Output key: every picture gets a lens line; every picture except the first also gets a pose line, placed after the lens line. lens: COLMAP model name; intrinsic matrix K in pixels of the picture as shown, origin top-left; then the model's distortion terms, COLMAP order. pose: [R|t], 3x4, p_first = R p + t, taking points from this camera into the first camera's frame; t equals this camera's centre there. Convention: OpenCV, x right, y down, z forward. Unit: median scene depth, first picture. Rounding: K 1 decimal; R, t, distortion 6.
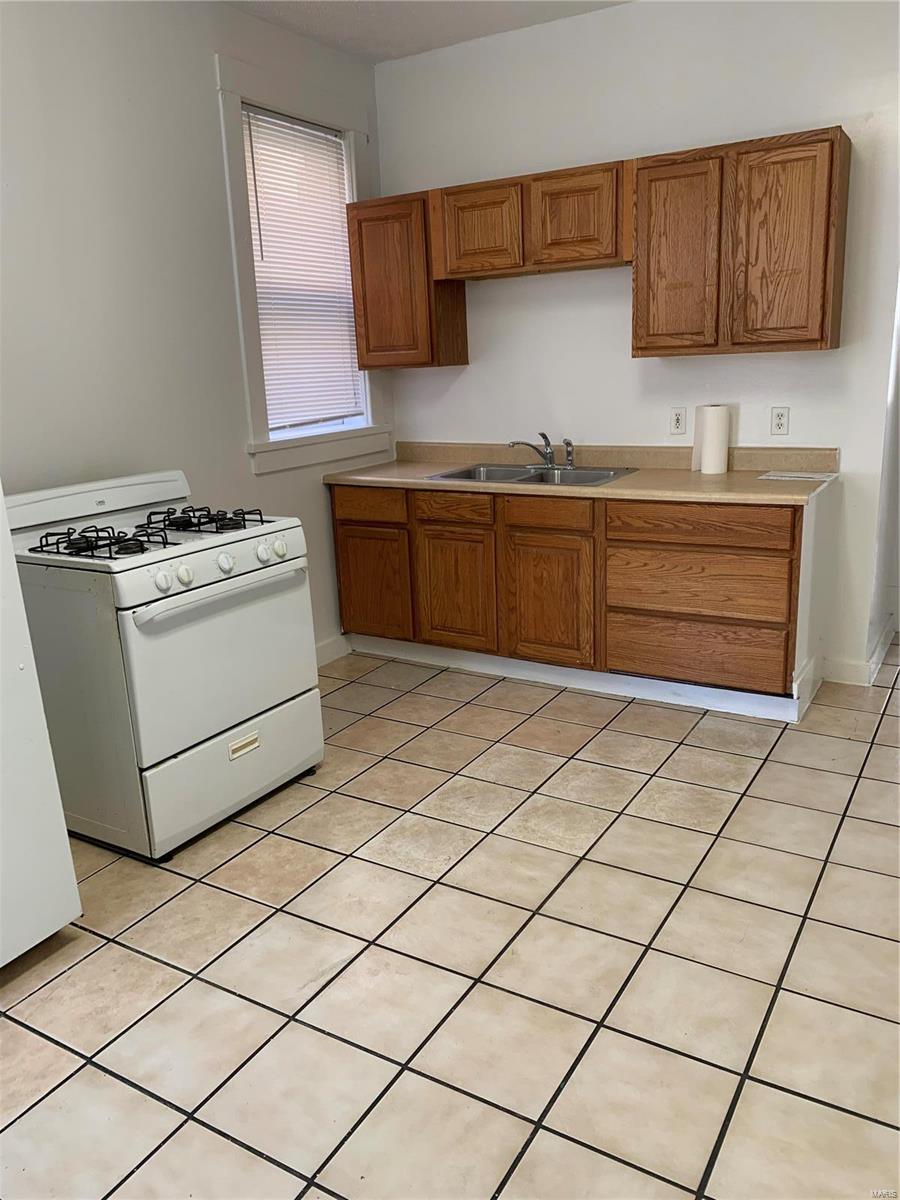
lens RADIAL K [[927.9, 0, 445.1], [0, 927.9, 603.3], [0, 0, 1]] dist [0.069806, -0.104342]
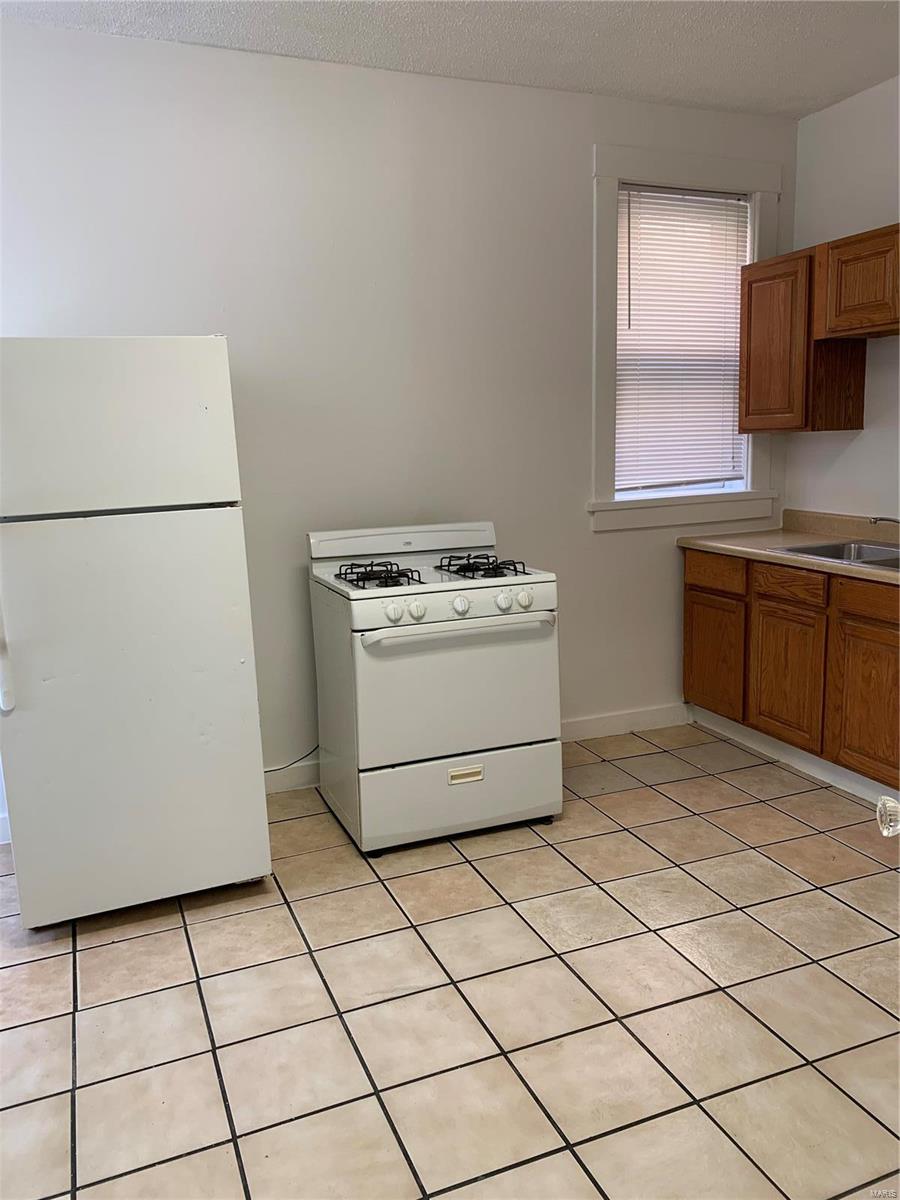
lens RADIAL K [[927.9, 0, 437.8], [0, 927.9, 599.6], [0, 0, 1]] dist [0.069806, -0.104342]
pose [[0.801906, 0.125295, -0.584164, 0.278305], [-0.161497, 0.986822, -0.010034, -0.024930], [0.575209, 0.102387, 0.811574, 0.066351]]
